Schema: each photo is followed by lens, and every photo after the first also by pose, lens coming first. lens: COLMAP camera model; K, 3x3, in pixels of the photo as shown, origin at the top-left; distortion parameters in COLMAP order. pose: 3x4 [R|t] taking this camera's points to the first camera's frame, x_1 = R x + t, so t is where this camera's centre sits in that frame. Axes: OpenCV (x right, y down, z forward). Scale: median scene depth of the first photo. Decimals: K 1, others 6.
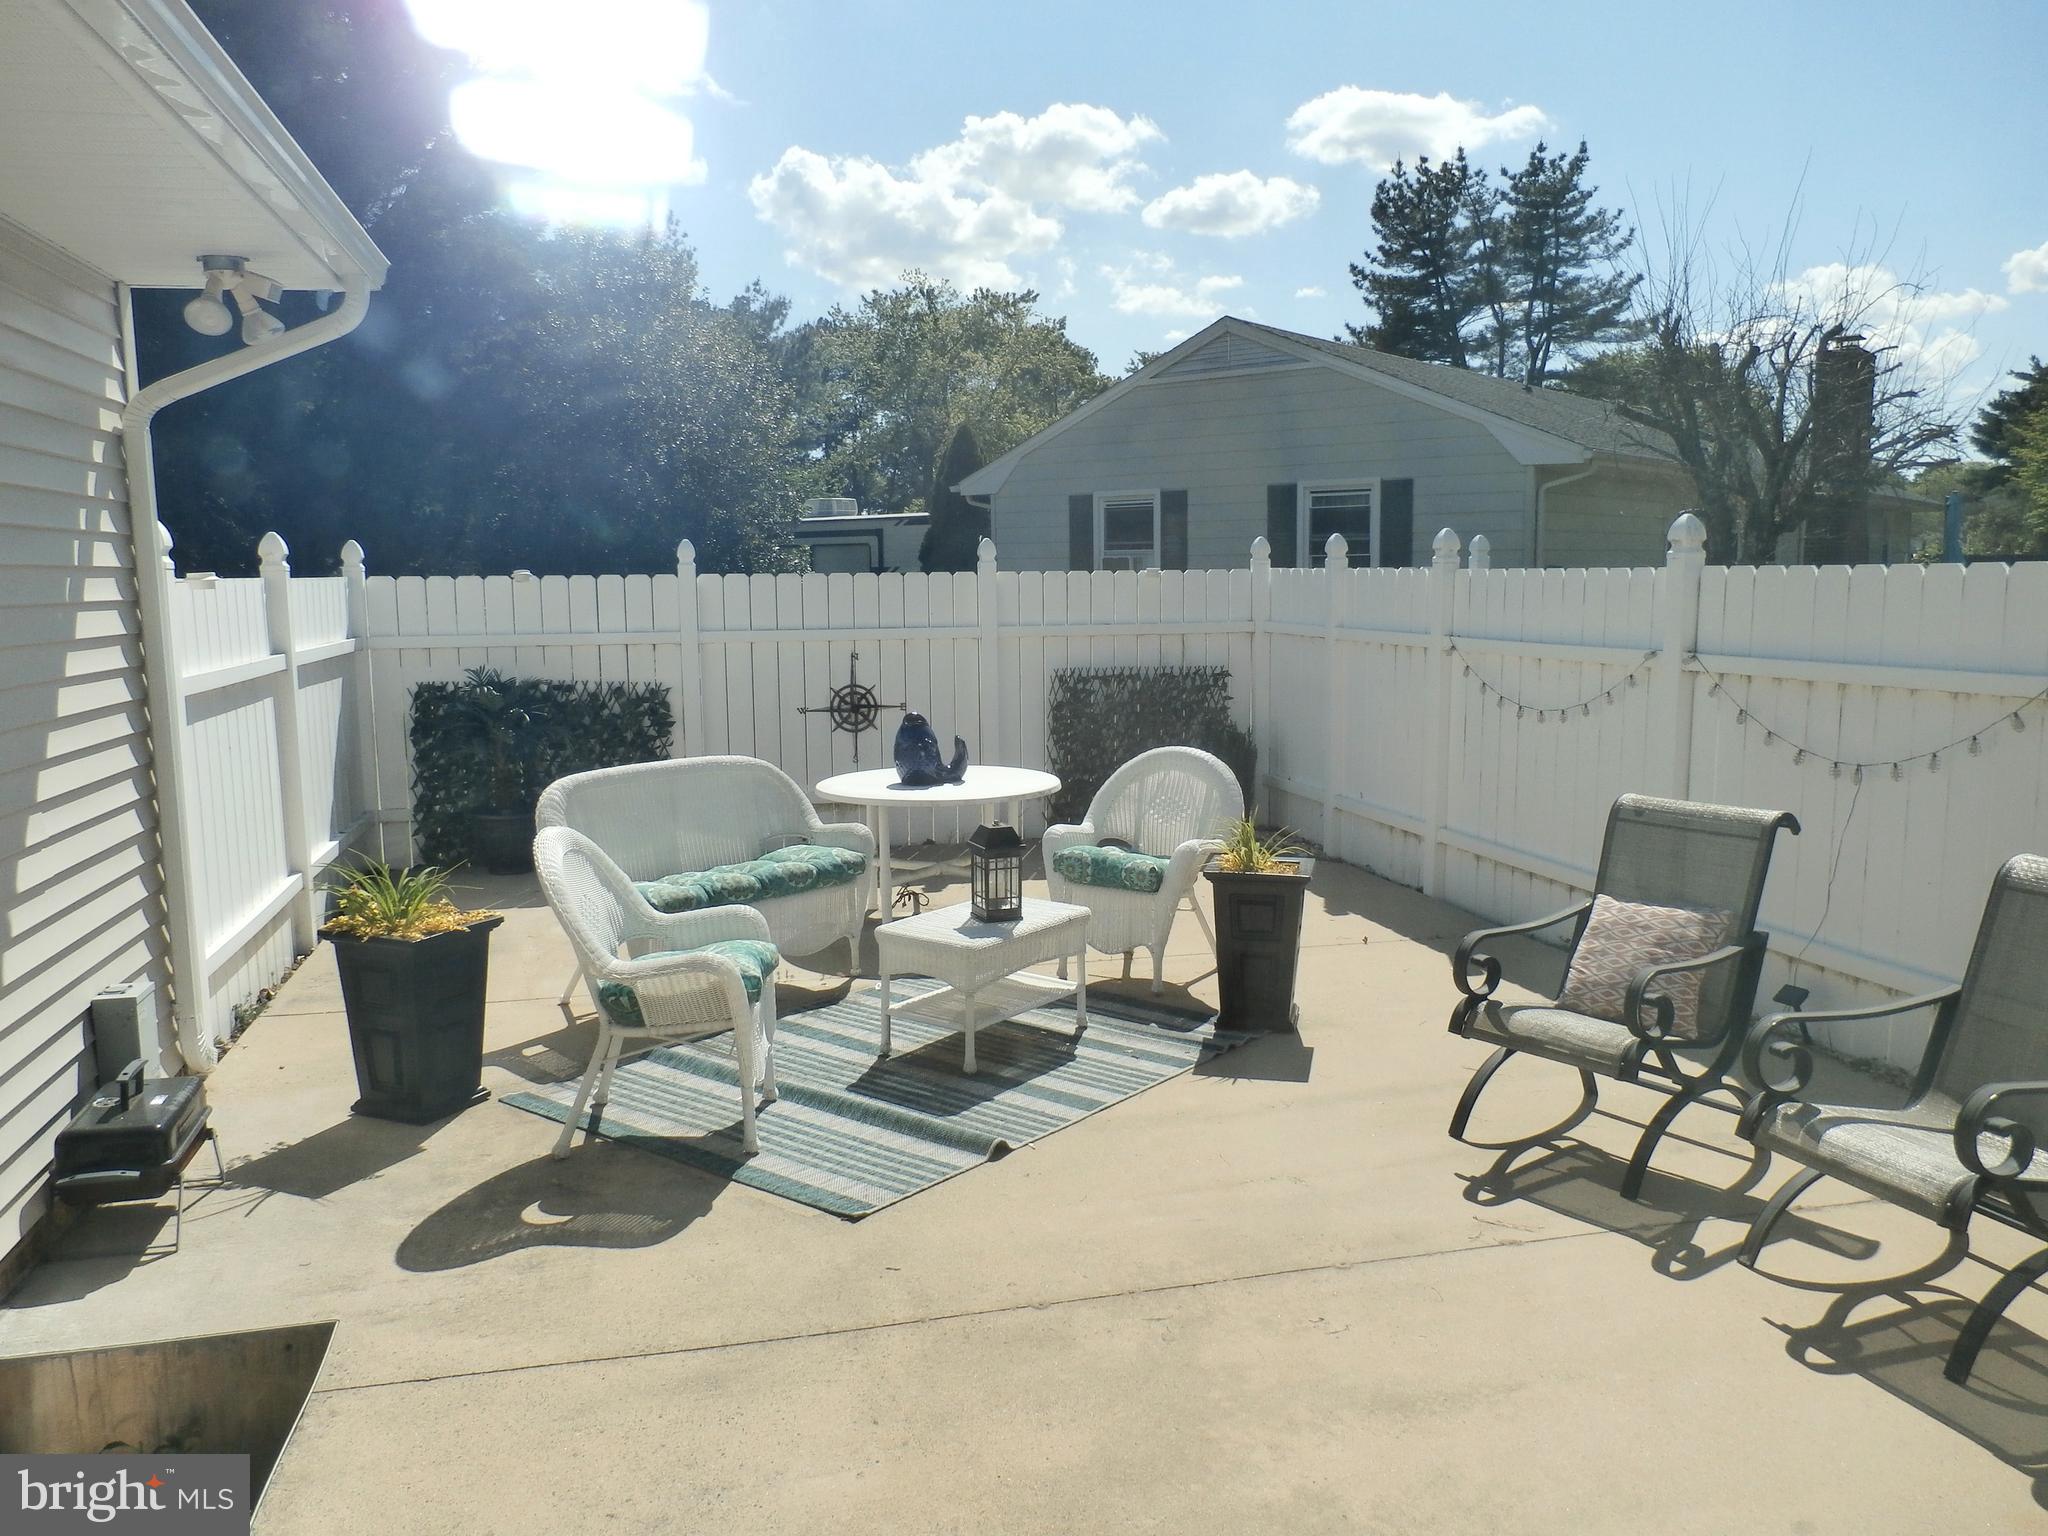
lens RADIAL K [[1529.1, 0, 1020.4], [0, 1529.1, 769.8], [0, 0, 1]] dist [-0.011789, 0.011385]
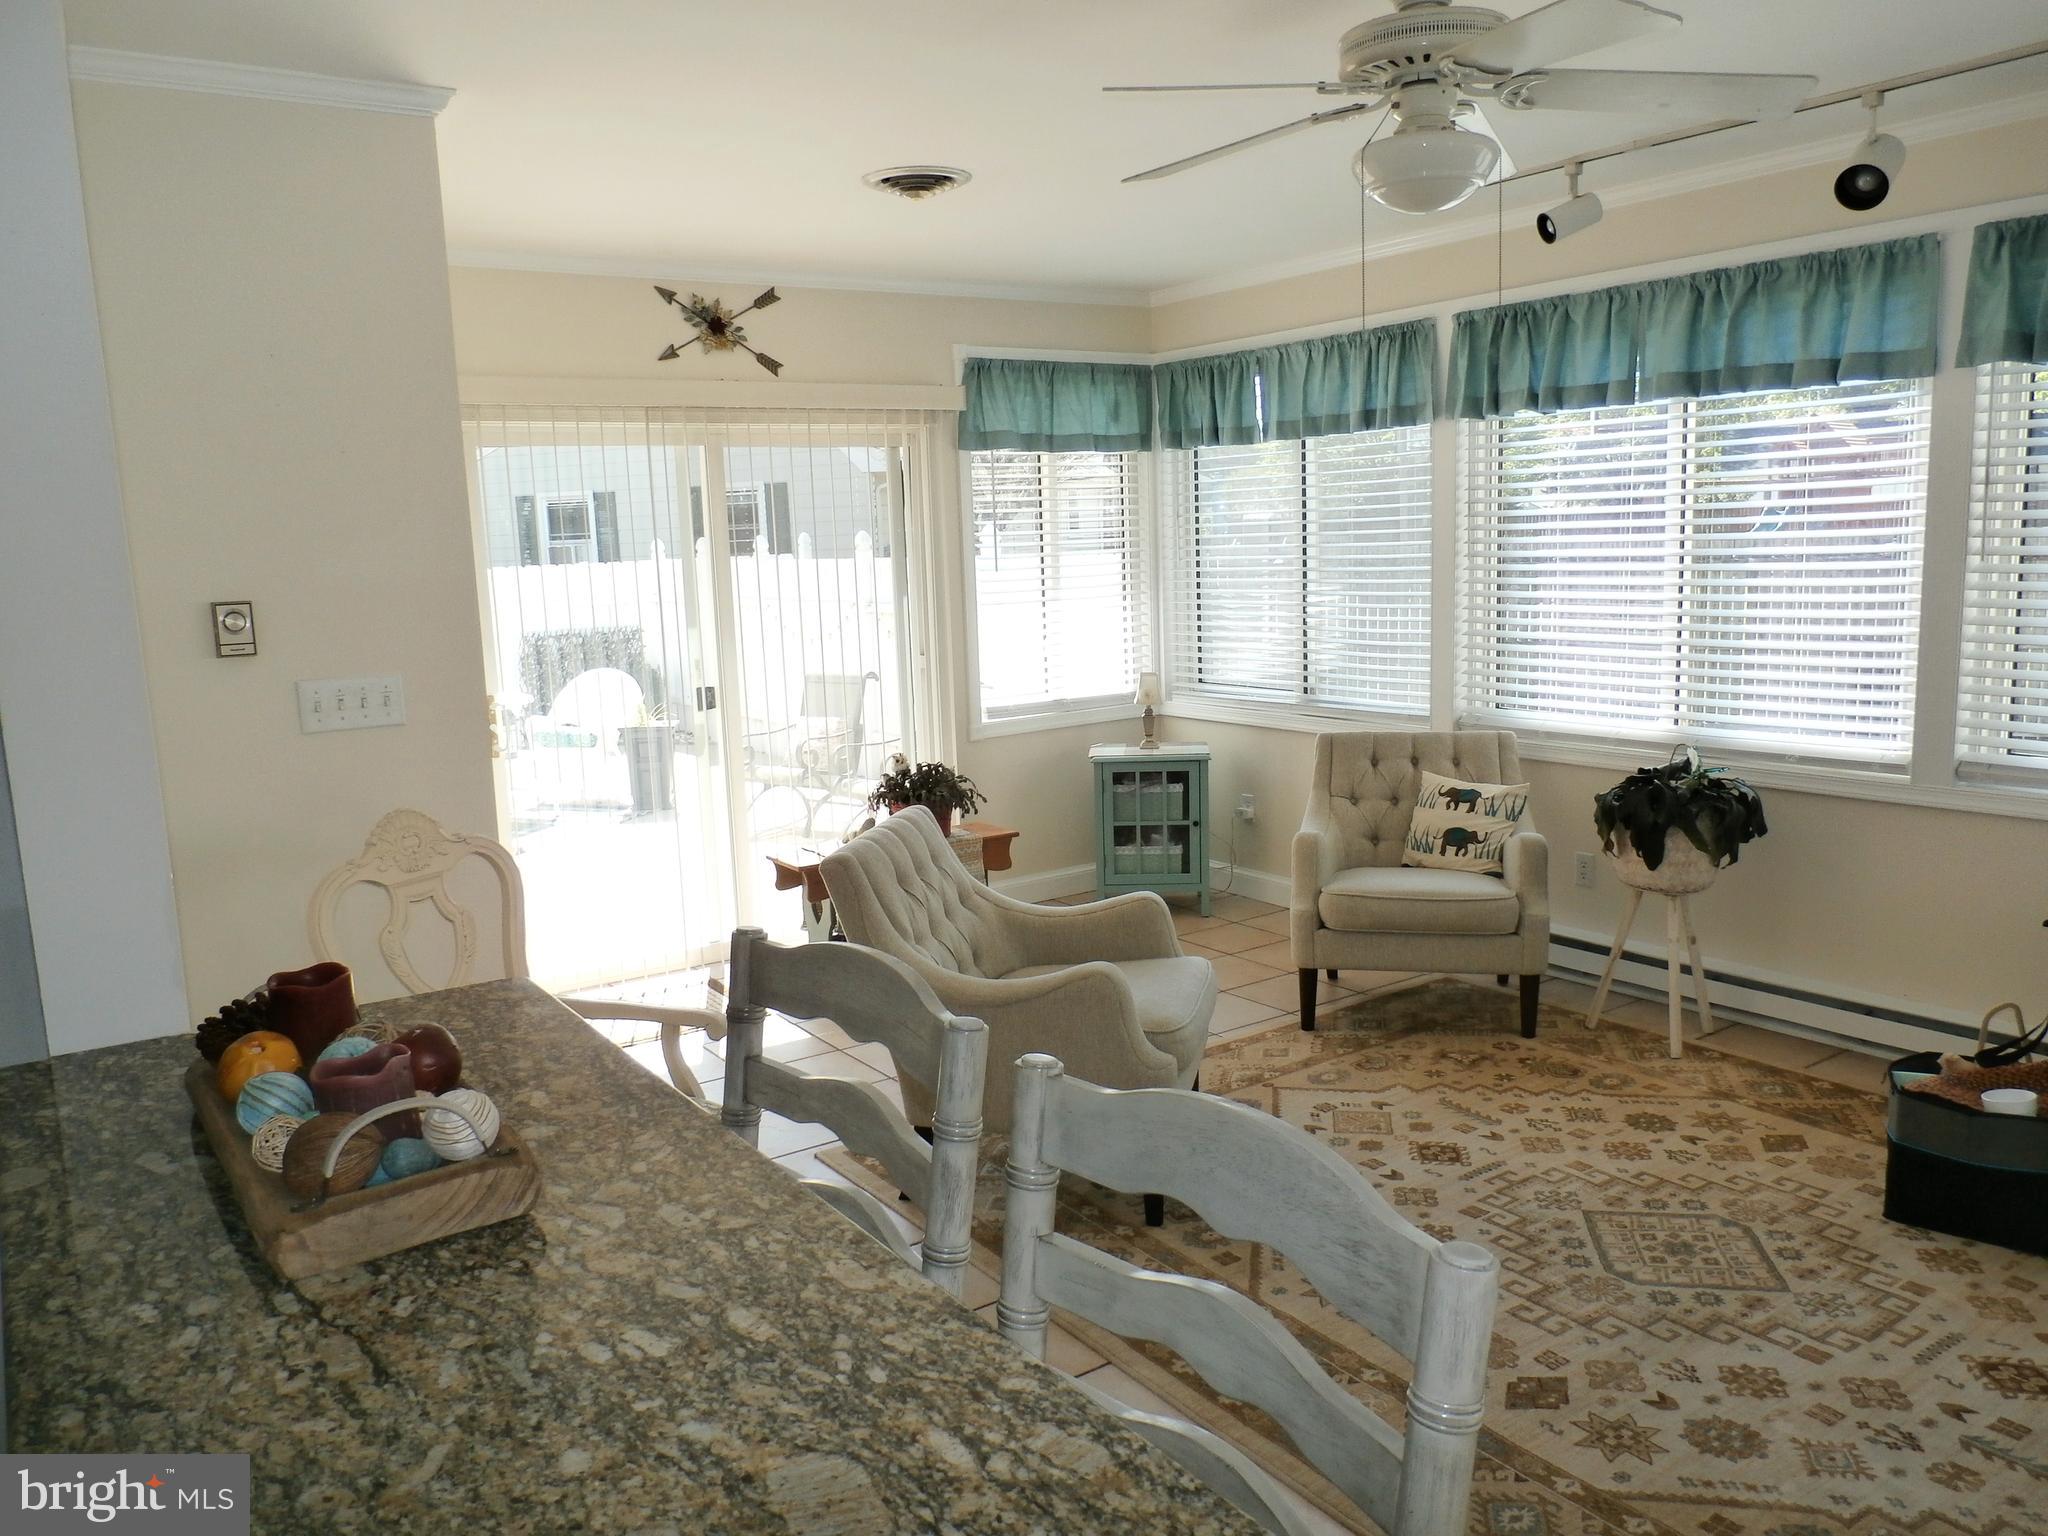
lens RADIAL K [[1529.1, 0, 1031.5], [0, 1529.1, 775.6], [0, 0, 1]] dist [-0.011789, 0.011385]
pose [[0.934831, -0.047601, 0.351887, -0.027465], [0.042876, 0.998855, 0.021213, 0.040295], [-0.352494, -0.004743, 0.935802, -0.358556]]
